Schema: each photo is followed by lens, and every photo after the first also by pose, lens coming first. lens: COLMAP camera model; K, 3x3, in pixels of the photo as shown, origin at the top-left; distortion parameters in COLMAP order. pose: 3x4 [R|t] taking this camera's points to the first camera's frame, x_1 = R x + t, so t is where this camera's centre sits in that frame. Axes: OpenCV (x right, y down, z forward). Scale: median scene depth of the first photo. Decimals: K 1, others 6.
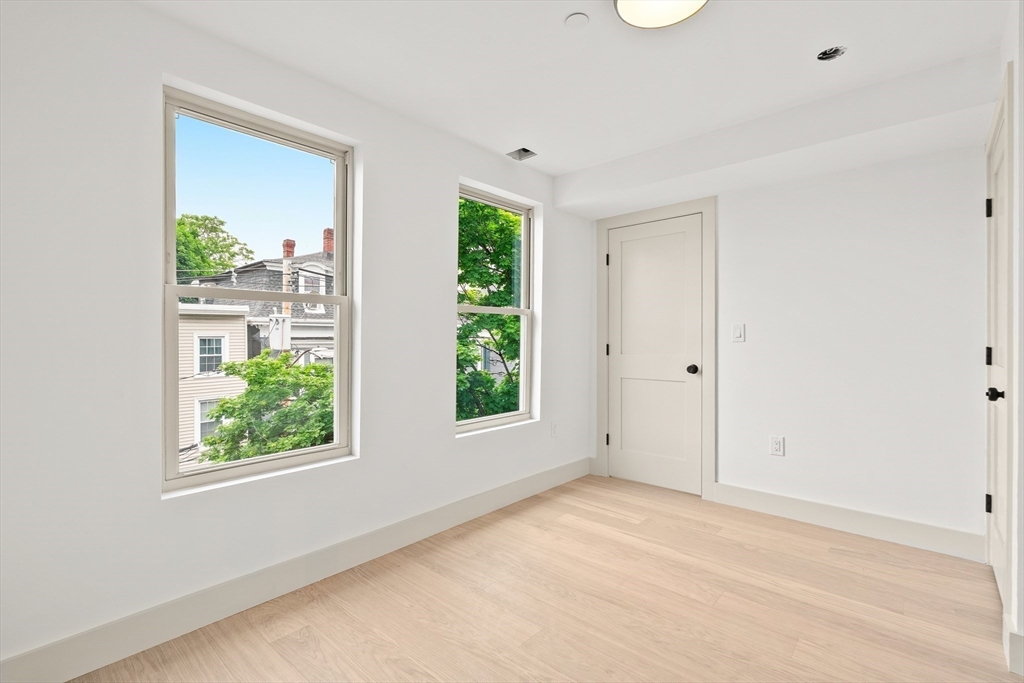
lens RADIAL K [[464.0, 0, 512.0], [0, 464.0, 341.5], [0, 0, 1]] dist [0.000735, 0.000890]
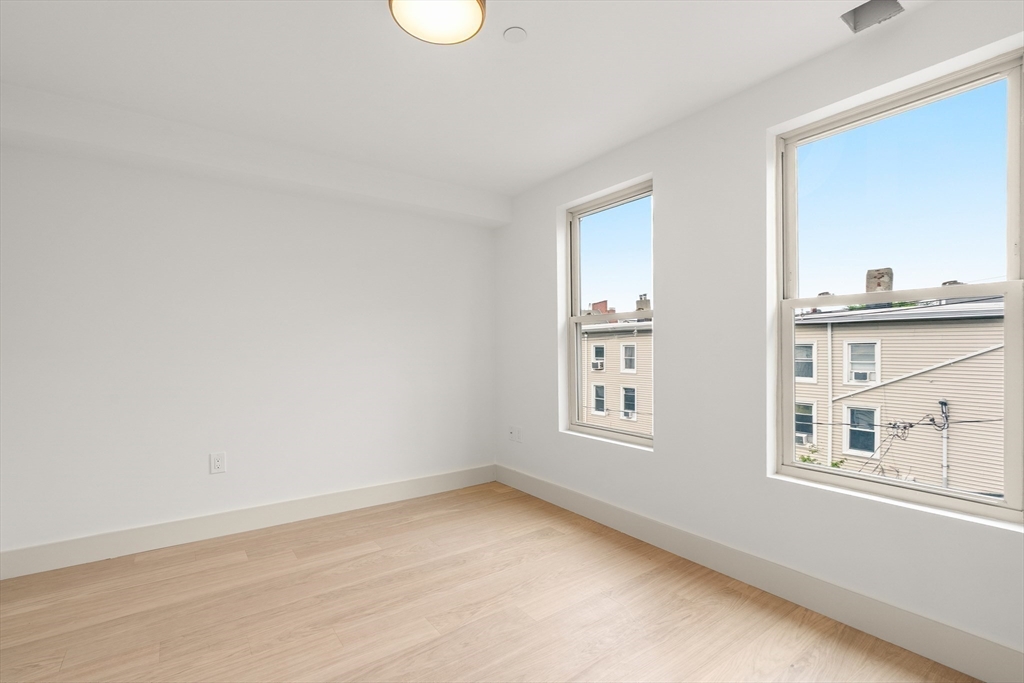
lens RADIAL K [[466.0, 0, 515.7], [0, 466.0, 344.1], [0, 0, 1]] dist [0.000728, 0.000381]
pose [[-0.210692, -0.008171, -0.977518, 0.805389], [-0.004516, 0.999963, -0.007385, 0.000650], [0.977542, 0.002858, -0.210721, 0.857705]]
